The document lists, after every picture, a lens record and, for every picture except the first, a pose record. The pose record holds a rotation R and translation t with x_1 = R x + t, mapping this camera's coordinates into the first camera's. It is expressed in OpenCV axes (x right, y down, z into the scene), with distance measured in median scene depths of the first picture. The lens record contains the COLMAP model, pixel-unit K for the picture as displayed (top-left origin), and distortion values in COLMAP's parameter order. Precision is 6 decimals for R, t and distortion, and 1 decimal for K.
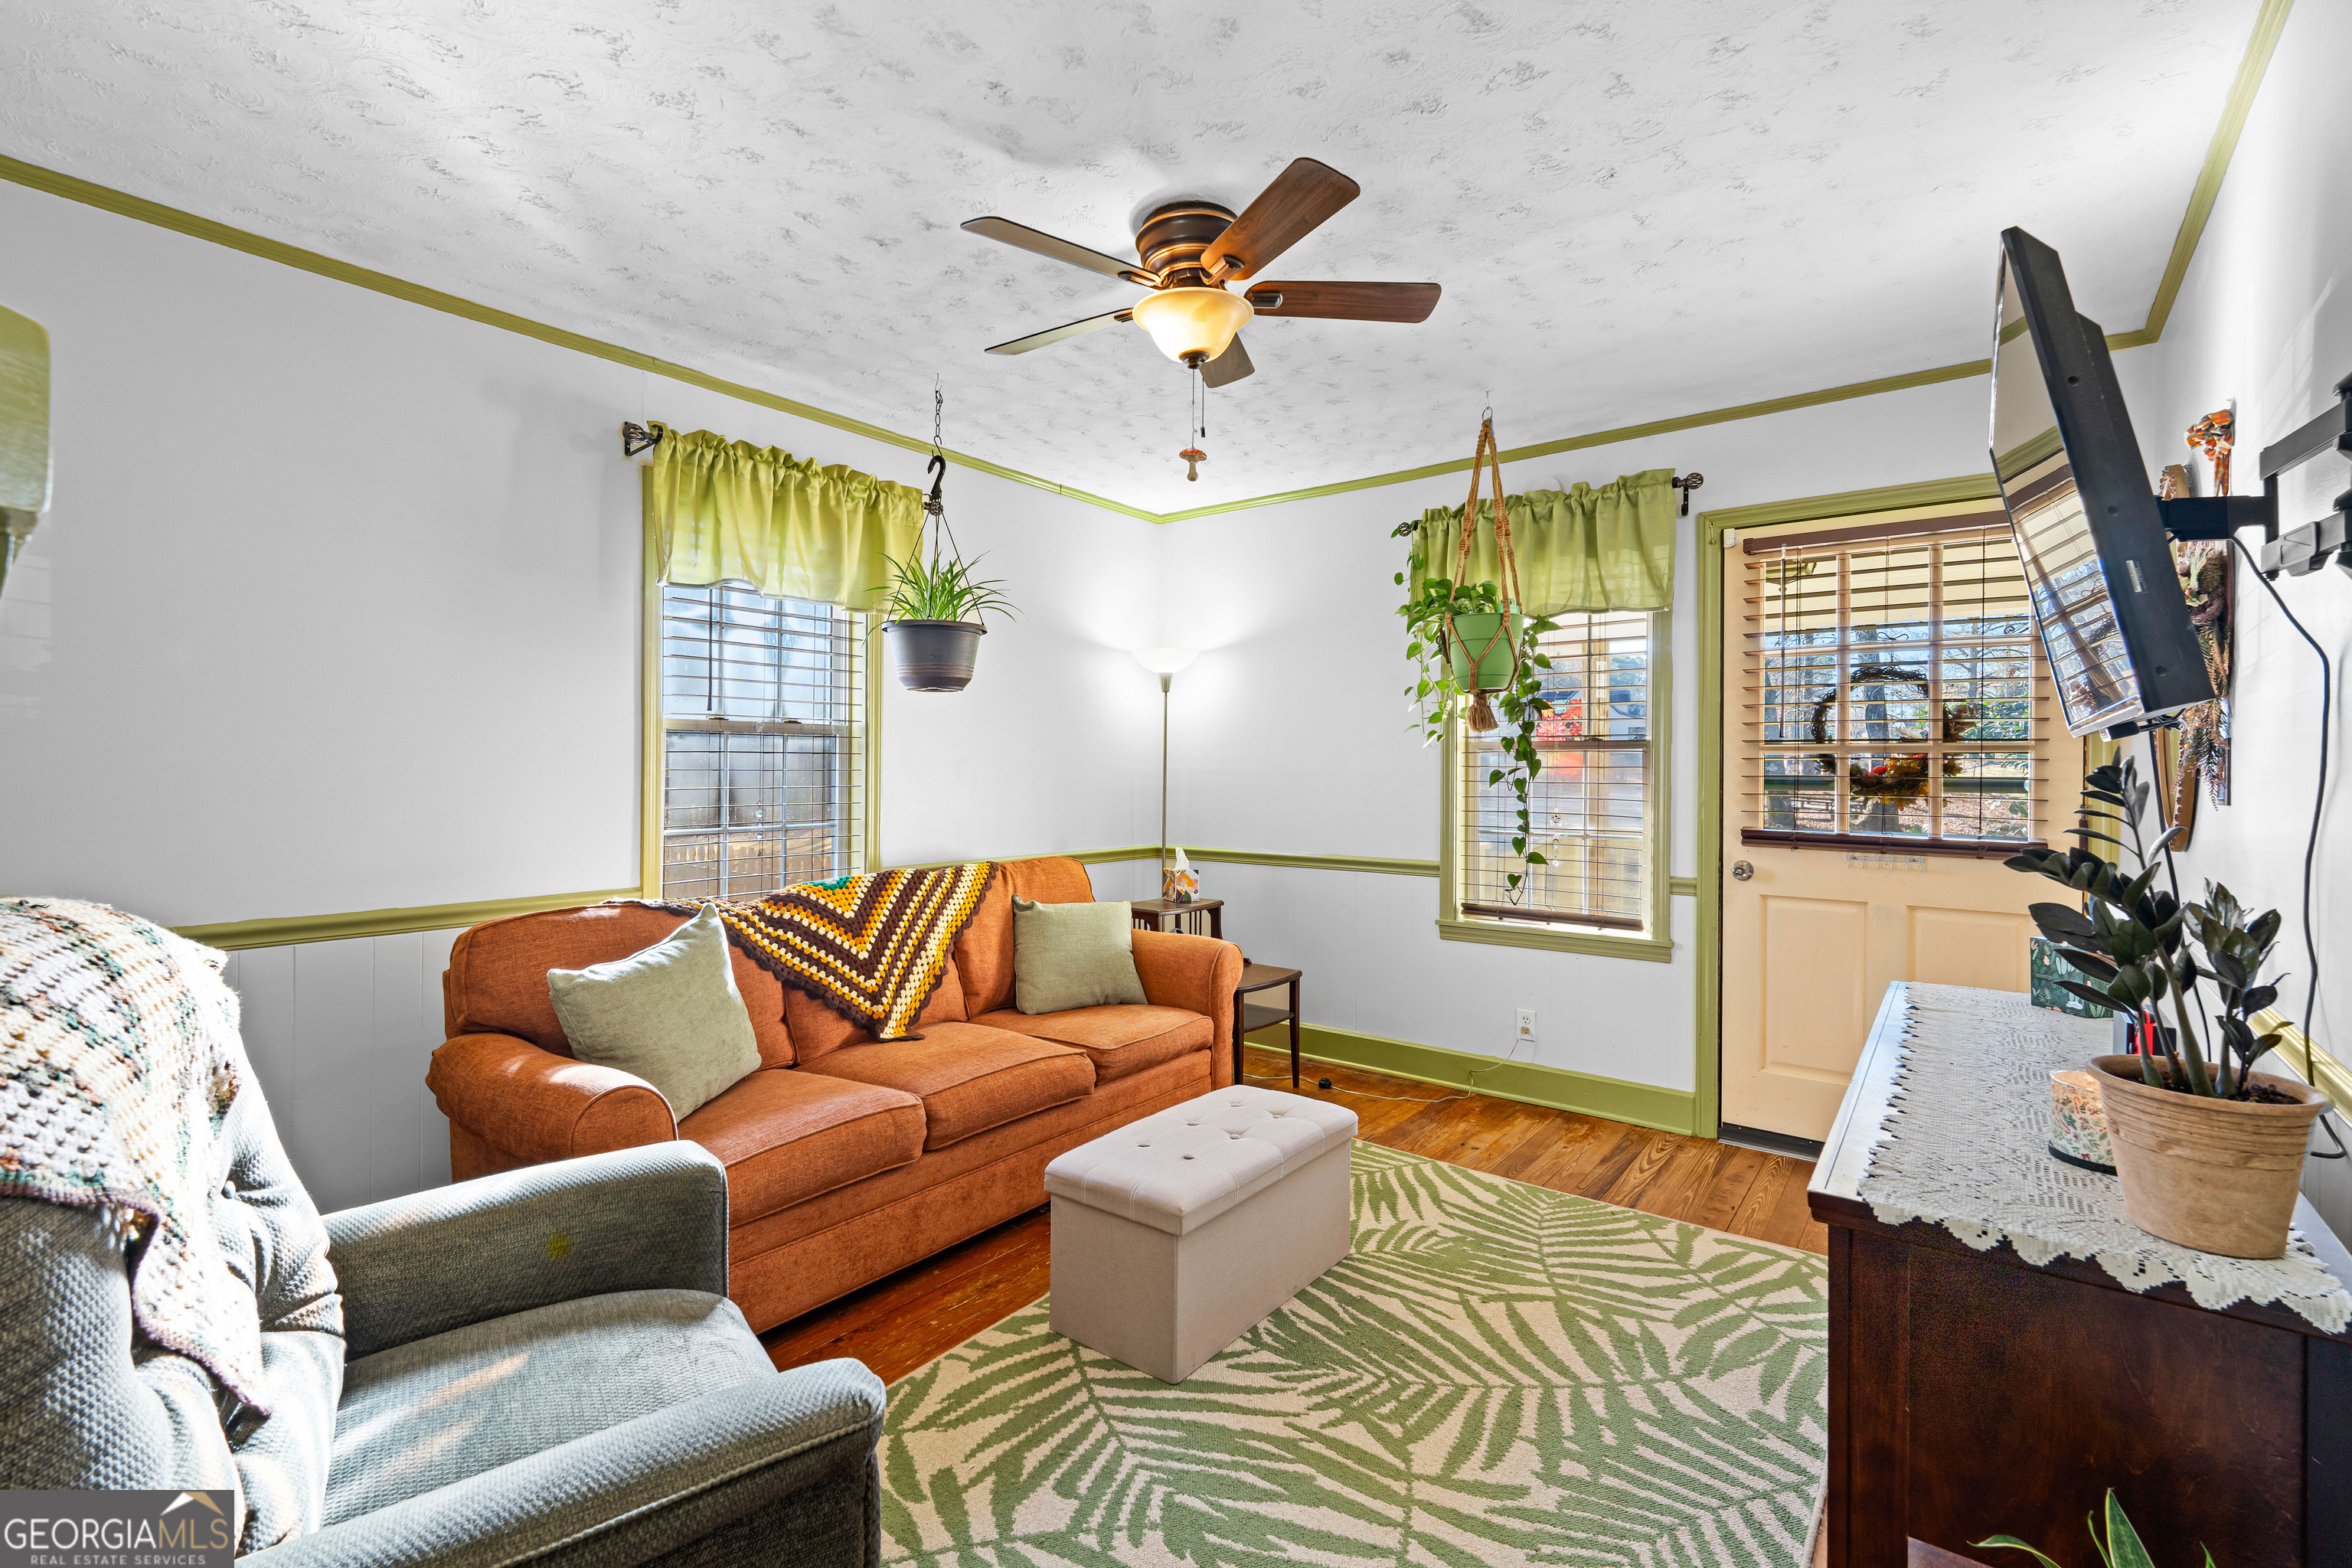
lens RADIAL K [[1050.1, 0, 1179.2], [0, 1050.1, 764.2], [0, 0, 1]] dist [-0.000830, 0.000226]
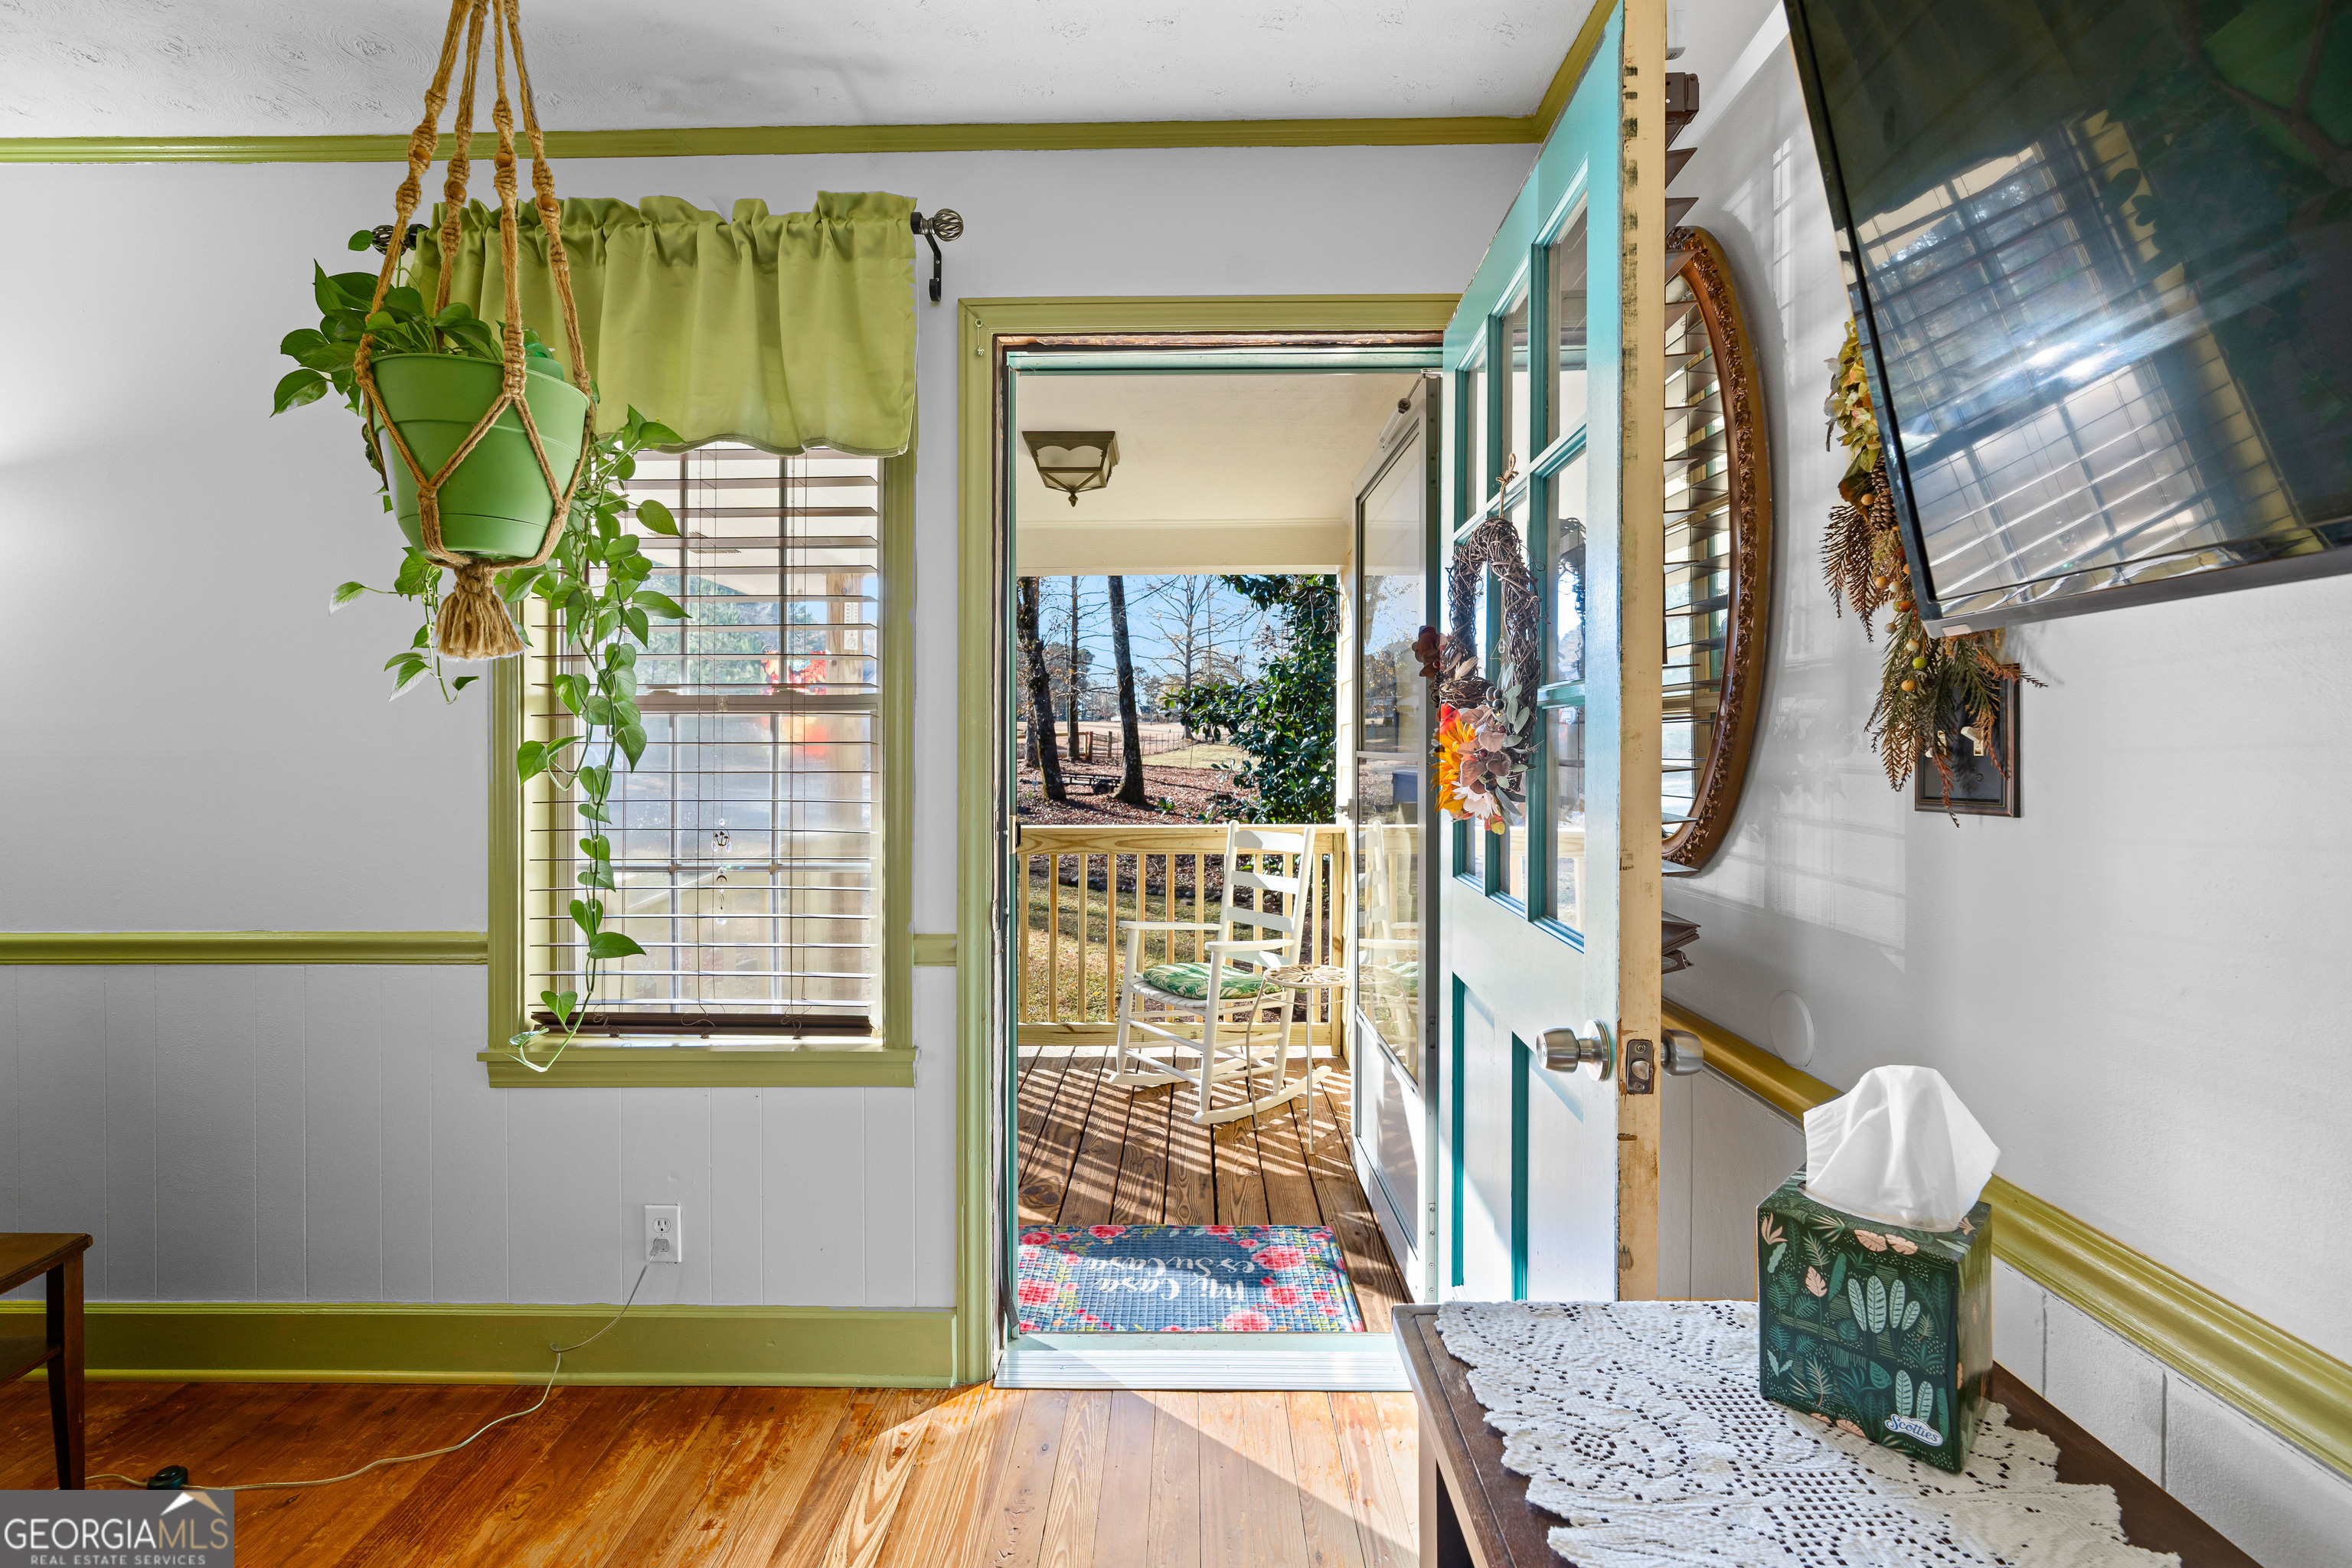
lens RADIAL K [[1154.2, 0, 1181.1], [0, 1154.2, 756.7], [0, 0, 1]] dist [-0.000894, 0.000266]
pose [[0.807153, -0.008933, 0.590274, 0.215218], [0.001993, 0.999921, 0.012407, 0.002775], [-0.590339, -0.008838, 0.807107, 0.409666]]
